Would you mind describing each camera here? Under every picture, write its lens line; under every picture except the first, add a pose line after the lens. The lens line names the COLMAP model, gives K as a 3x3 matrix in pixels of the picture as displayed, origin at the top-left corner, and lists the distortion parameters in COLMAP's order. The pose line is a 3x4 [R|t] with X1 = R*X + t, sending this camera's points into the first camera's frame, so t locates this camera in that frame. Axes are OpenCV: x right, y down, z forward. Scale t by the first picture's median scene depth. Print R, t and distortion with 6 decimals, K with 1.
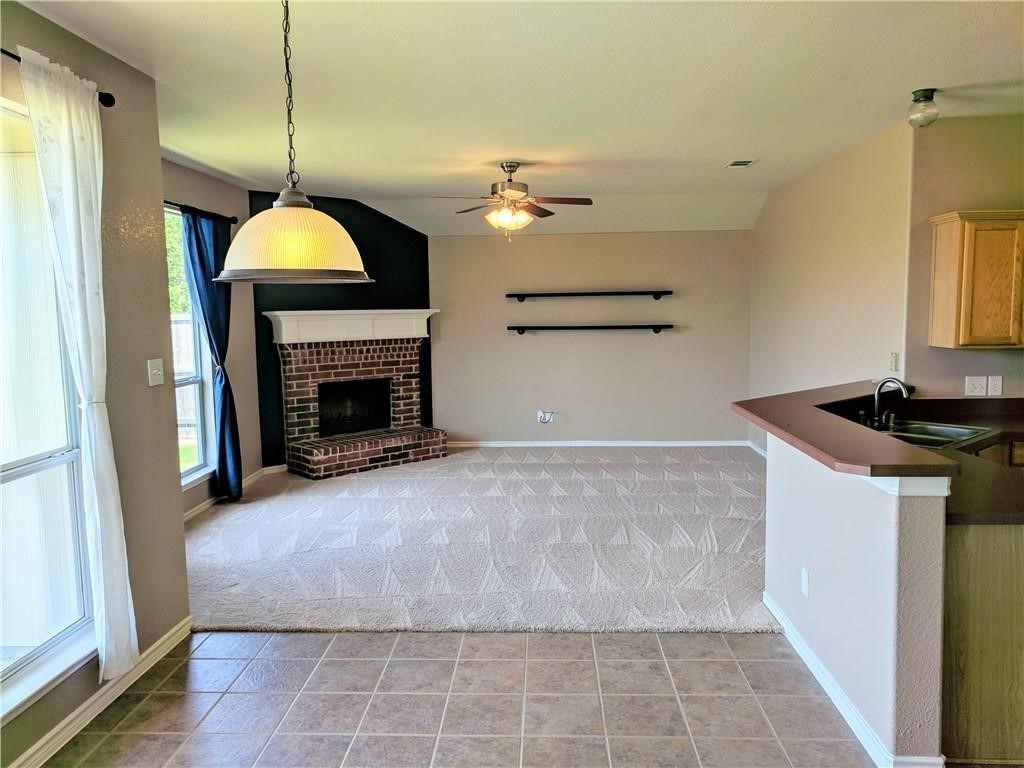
lens RADIAL K [[778.6, 0, 514.8], [0, 778.6, 383.8], [0, 0, 1]] dist [0.004305, 0.000908]
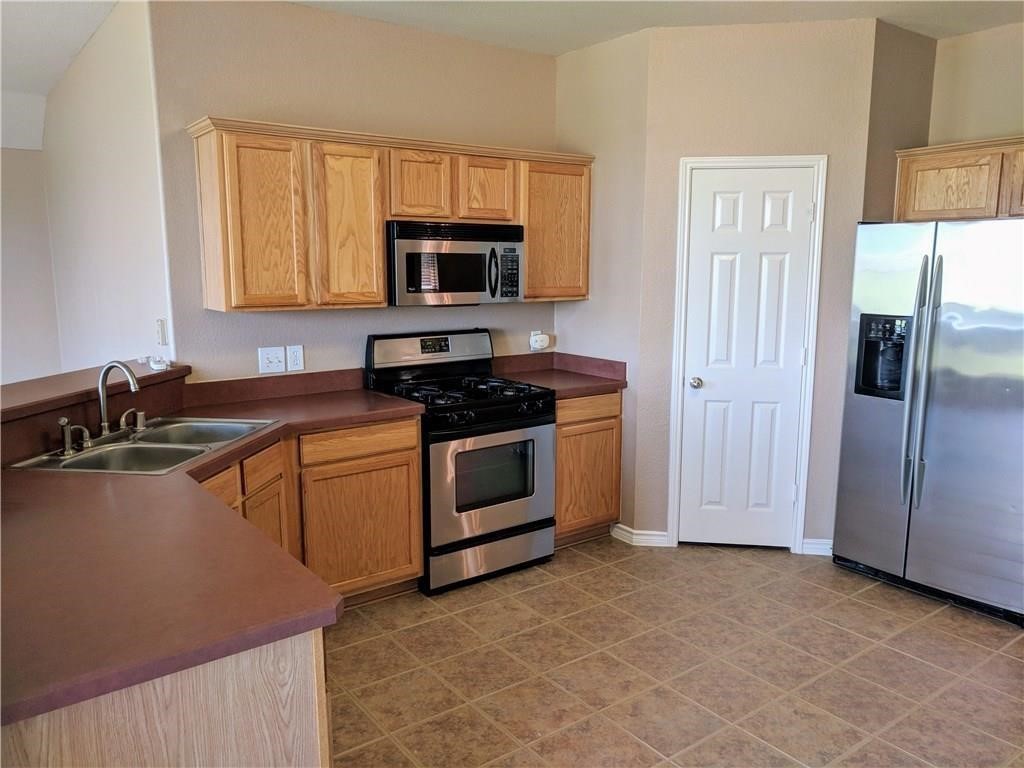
lens RADIAL K [[773.7, 0, 515.9], [0, 773.7, 386.8], [0, 0, 1]] dist [0.005940, -0.001265]
pose [[0.769780, -0.086496, 0.632421, 0.188096], [0.049929, 0.995900, 0.075436, -0.010536], [-0.636353, -0.026493, 0.770943, 0.167483]]
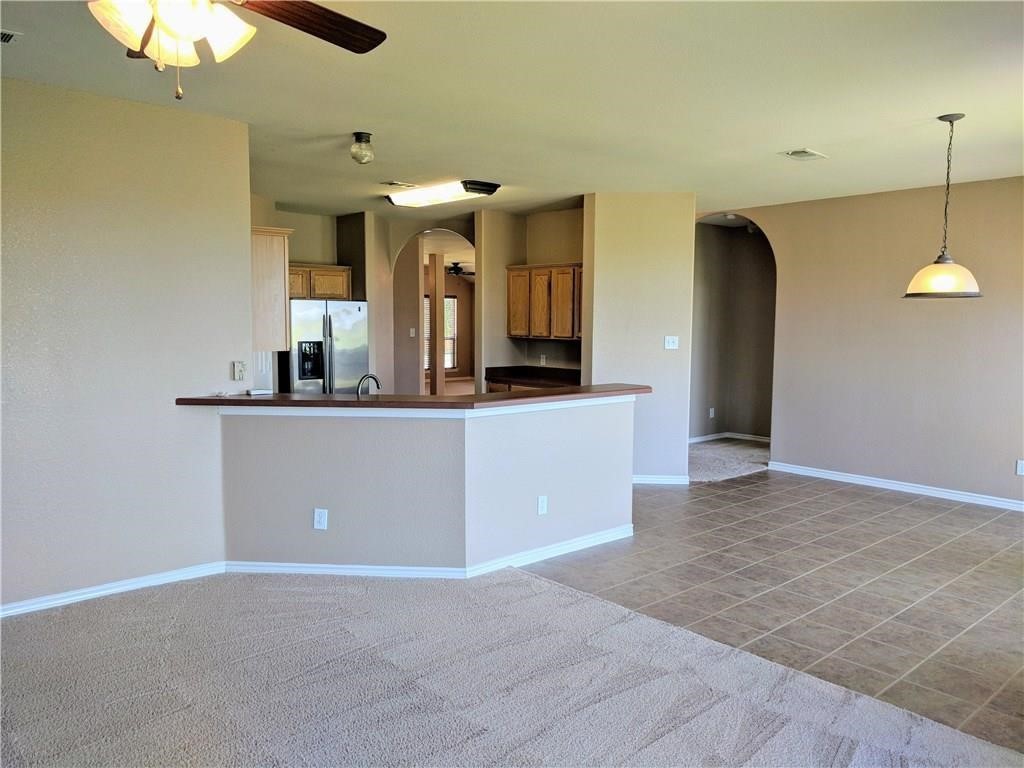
lens RADIAL K [[773.7, 0, 515.9], [0, 773.7, 386.8], [0, 0, 1]] dist [0.005940, -0.001265]
pose [[-0.697100, -0.053763, 0.714955, -0.277765], [0.073431, 0.986587, 0.145787, -0.079291], [-0.713204, 0.154128, -0.683802, 0.924784]]
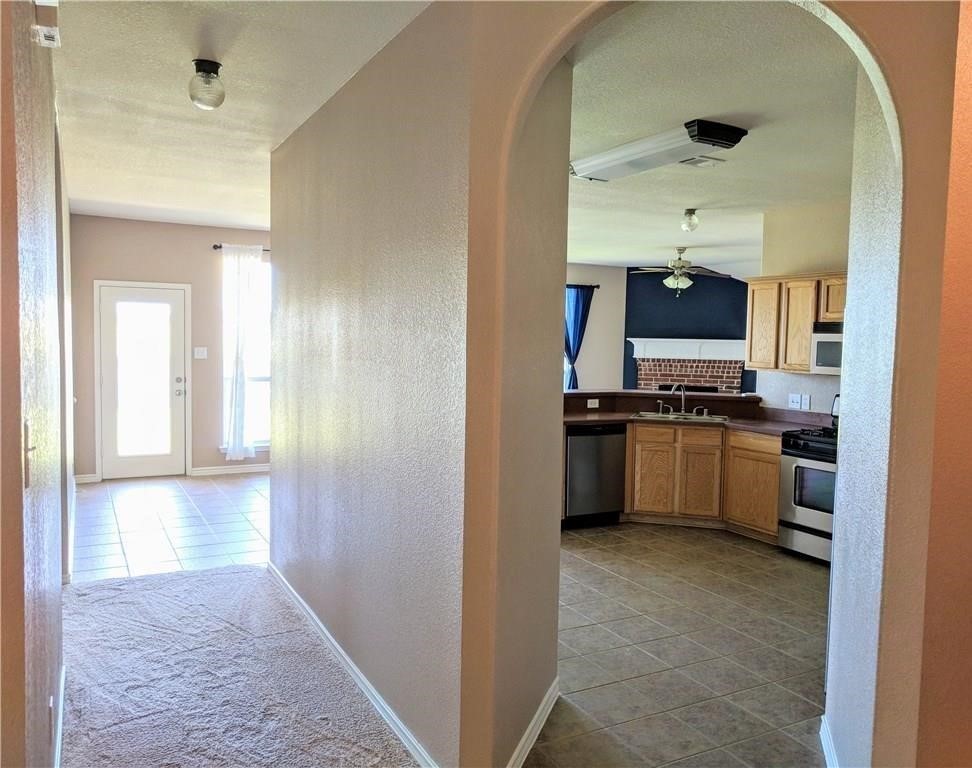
lens RADIAL K [[770.9, 0, 492.0], [0, 770.9, 387.4], [0, 0, 1]] dist [0.003867, -0.001775]
pose [[0.502626, 0.079600, -0.860832, 0.947681], [-0.111550, 0.993399, 0.026726, 0.001127], [0.857277, 0.082592, 0.508188, -0.085679]]
